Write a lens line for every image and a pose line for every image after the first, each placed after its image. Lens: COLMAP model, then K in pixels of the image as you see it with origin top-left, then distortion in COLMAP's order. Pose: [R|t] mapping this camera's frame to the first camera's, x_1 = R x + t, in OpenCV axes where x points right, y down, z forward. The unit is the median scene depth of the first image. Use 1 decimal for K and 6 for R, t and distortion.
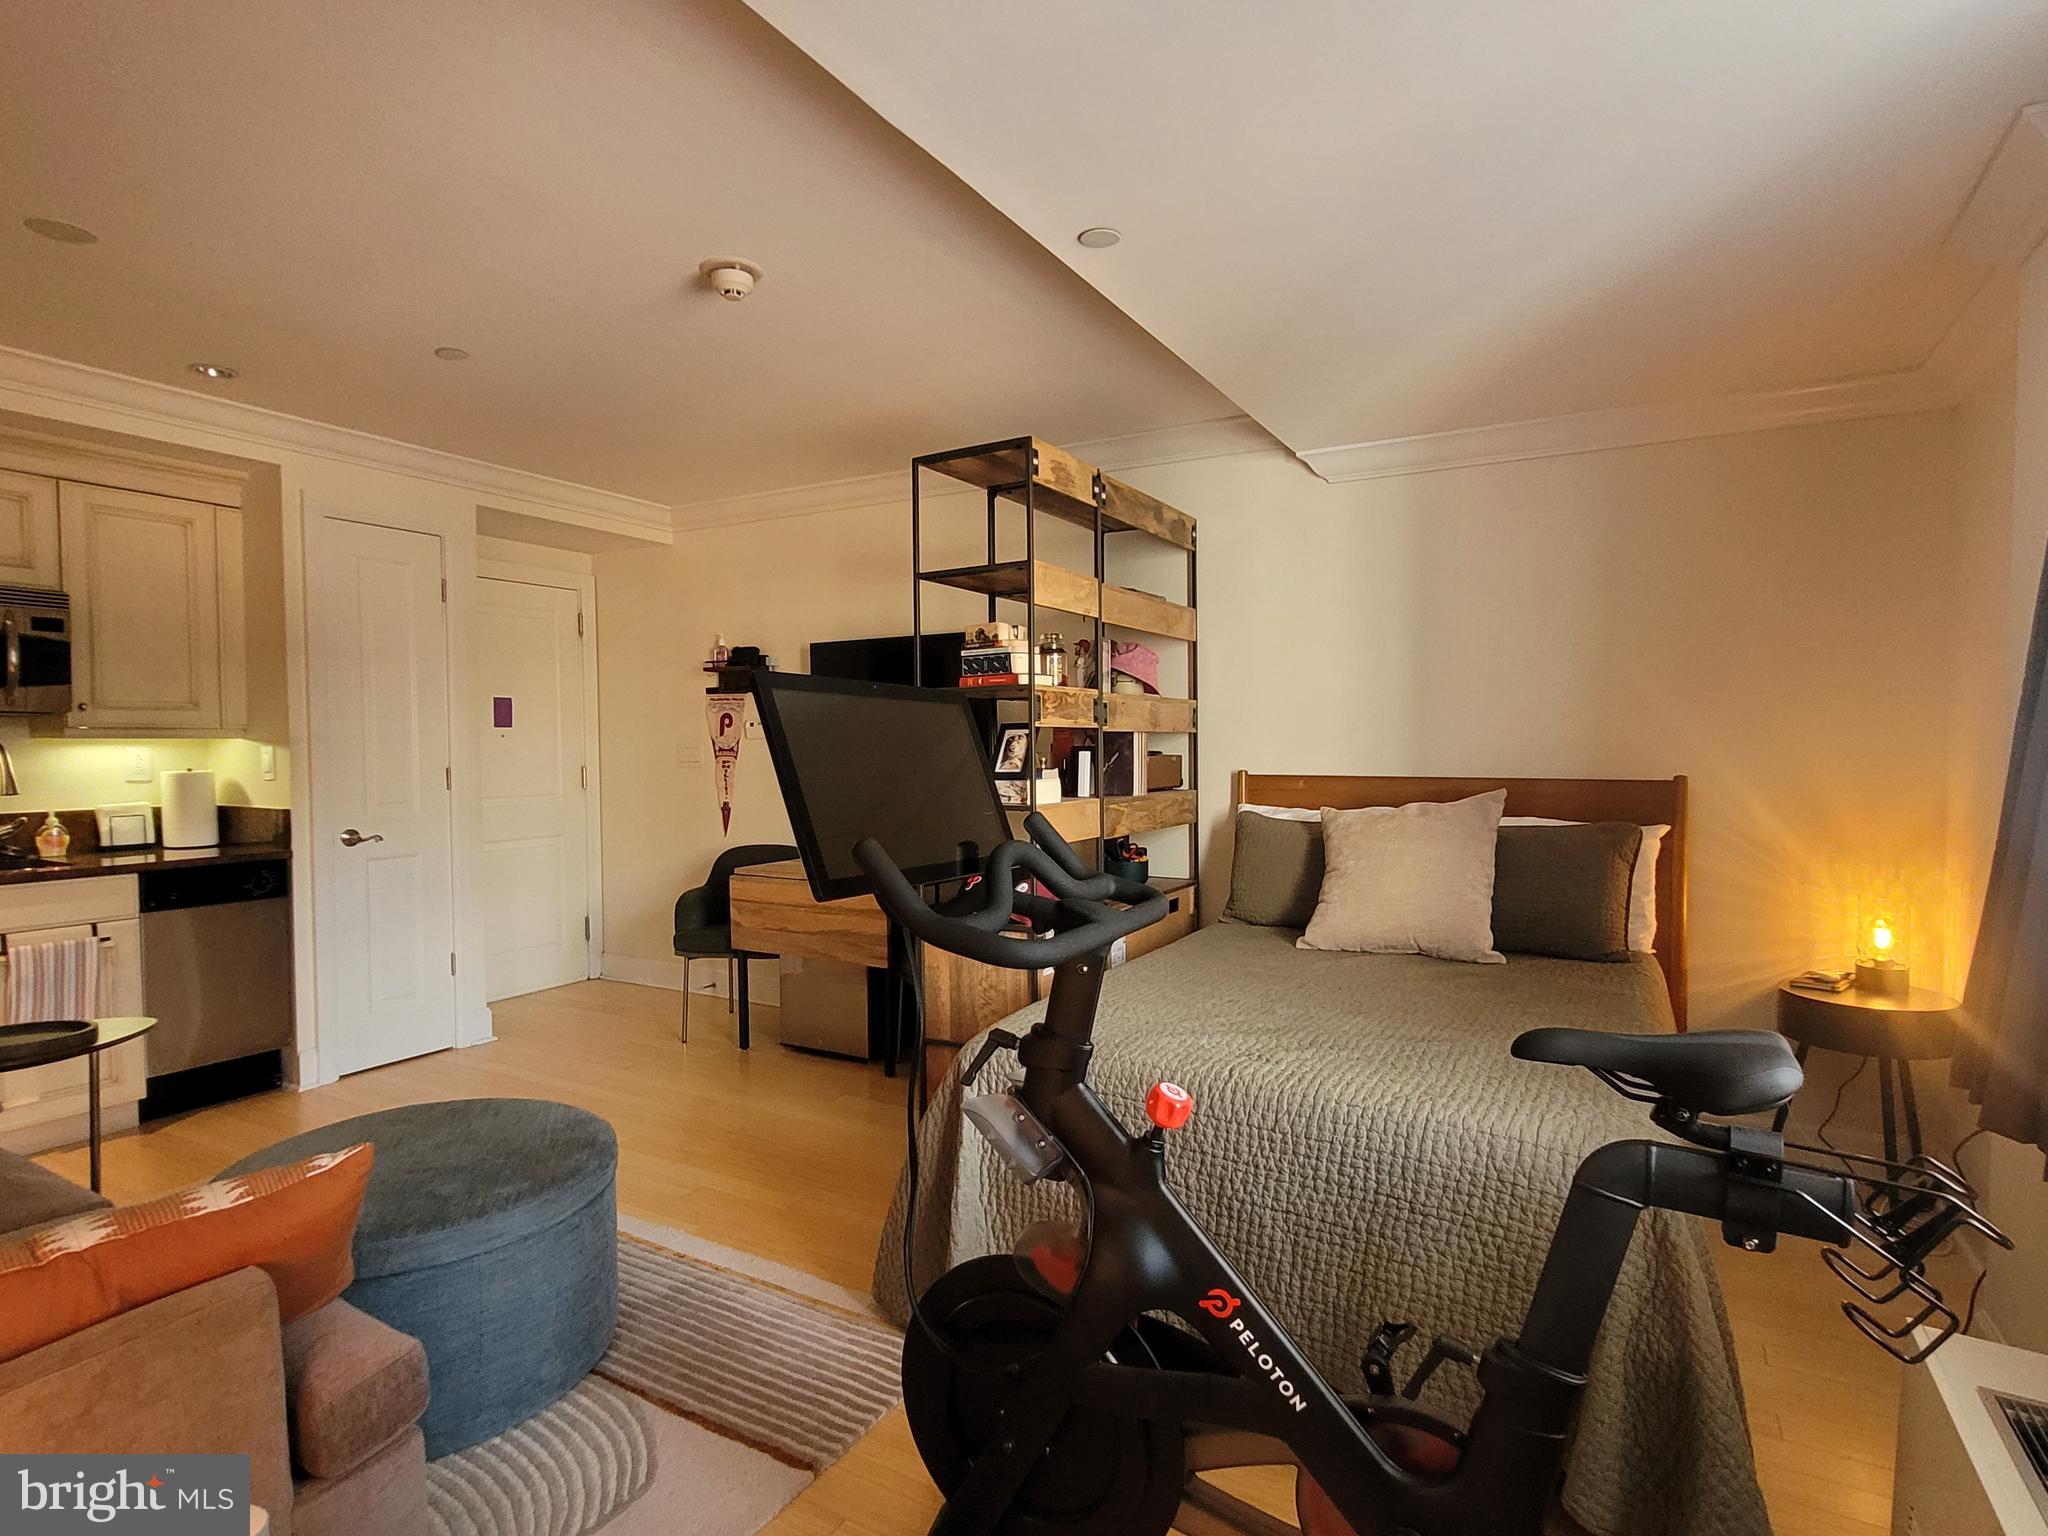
lens RADIAL K [[1056.6, 0, 1023.3], [0, 1056.6, 768.1], [0, 0, 1]] dist [0.001623, -0.001266]
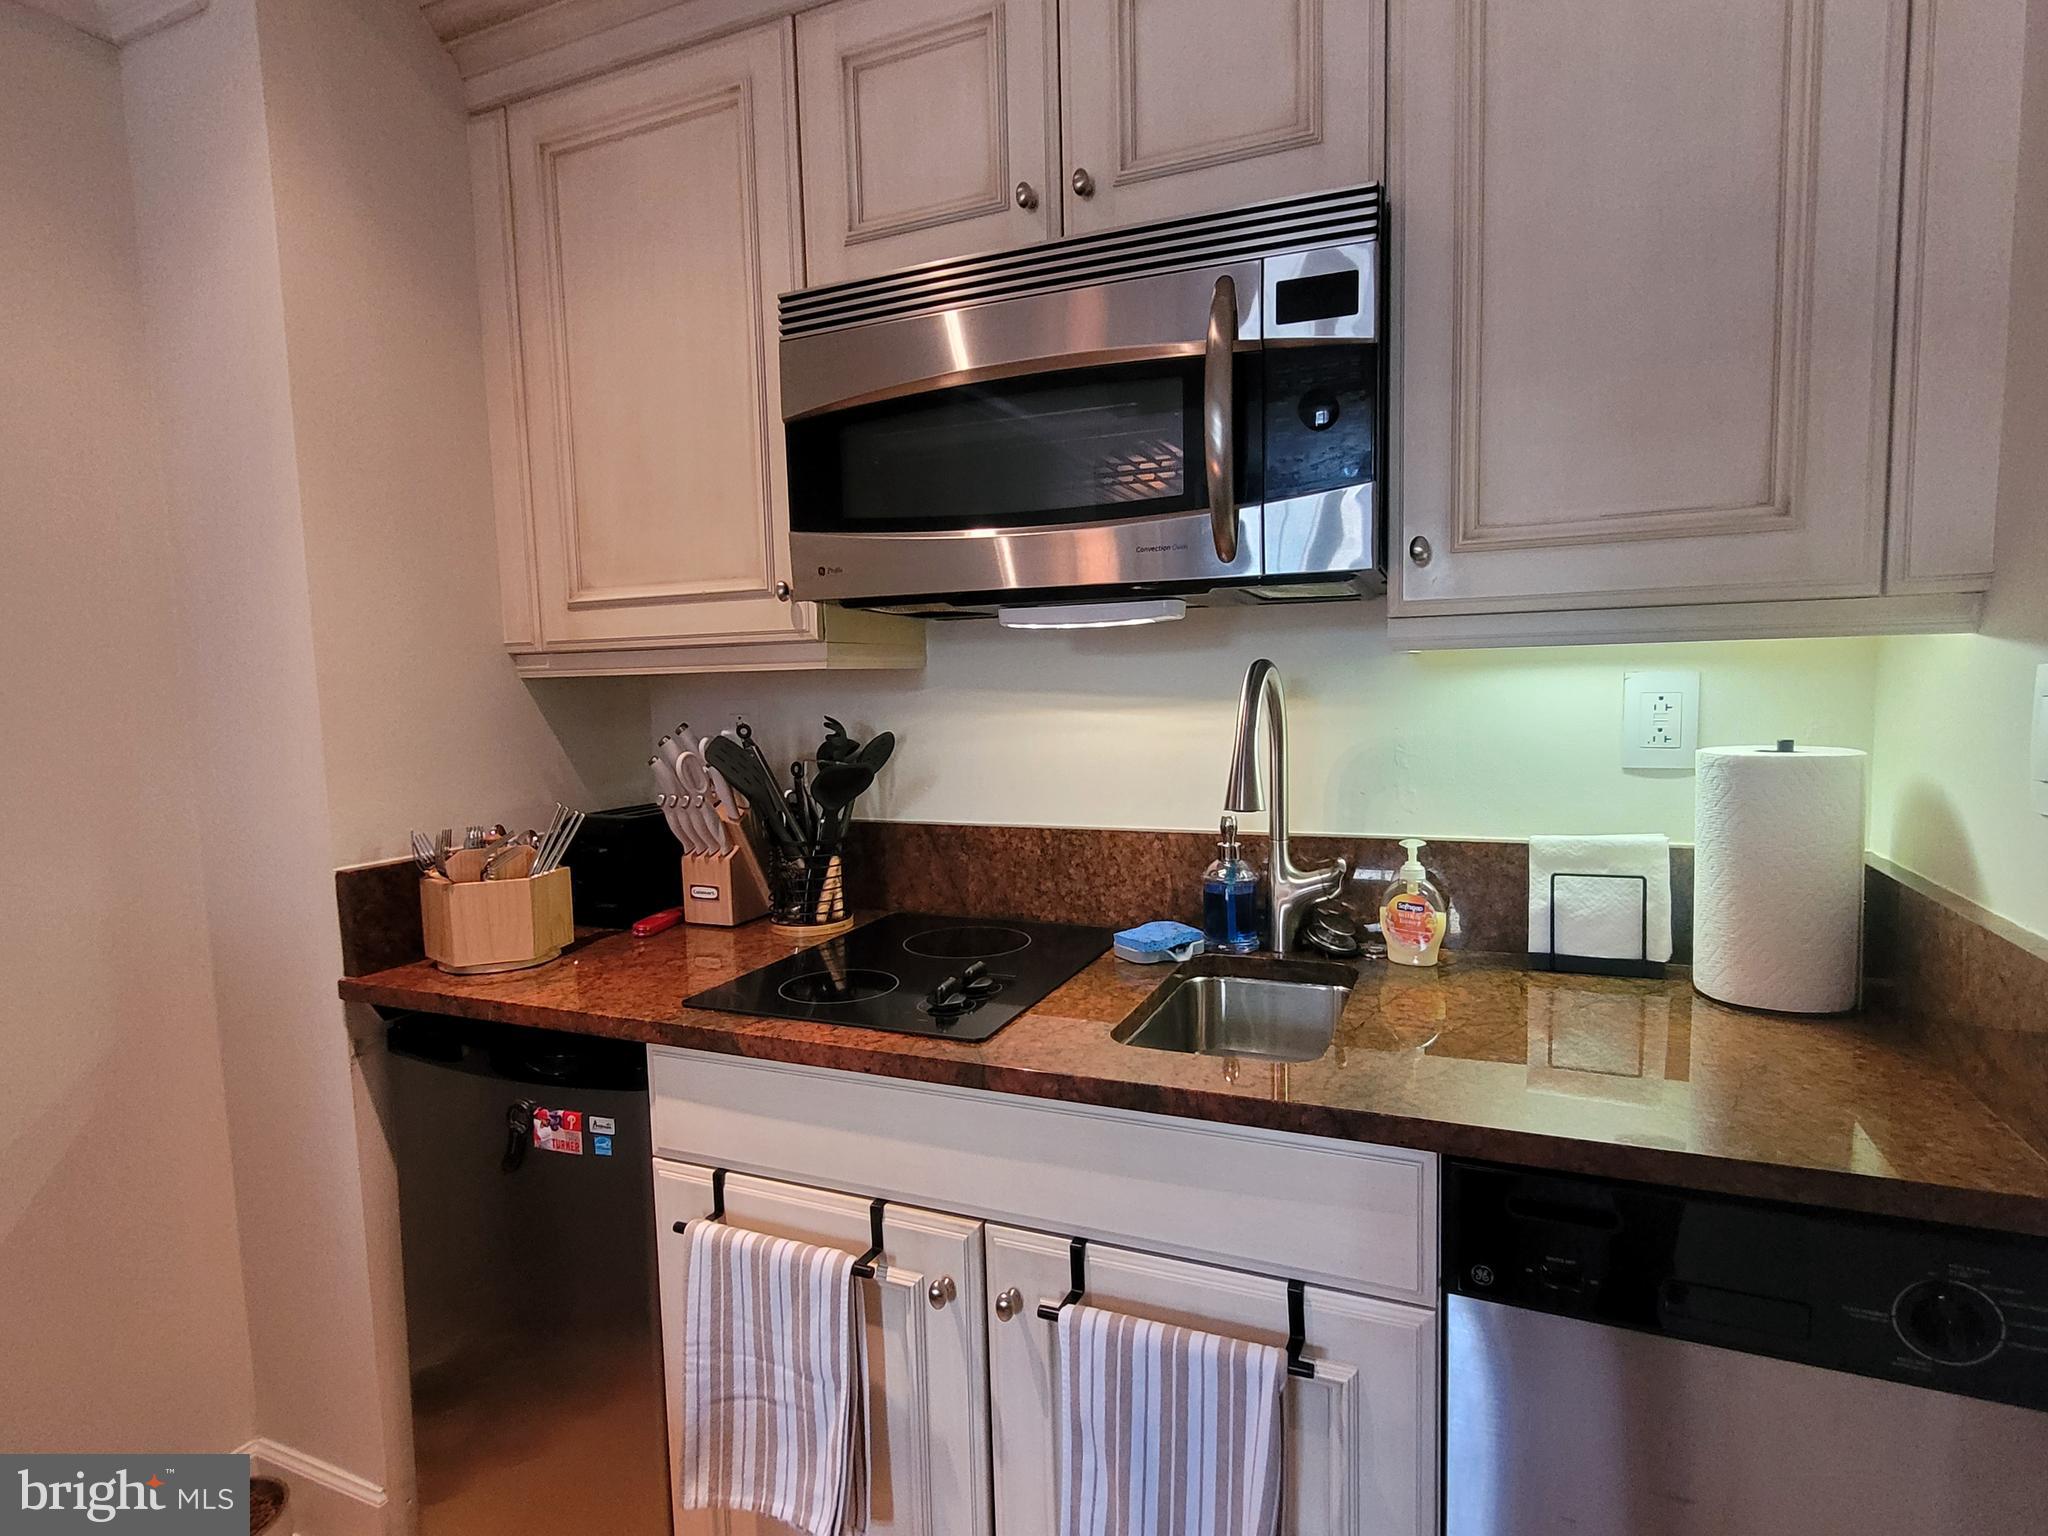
lens RADIAL K [[1056.6, 0, 1008.5], [0, 1056.6, 770.5], [0, 0, 1]] dist [0.001623, -0.001266]
pose [[0.104788, 0.083939, -0.990946, -0.538803], [-0.006317, 0.996468, 0.083738, -0.015177], [0.994475, -0.002515, 0.104948, 0.784215]]
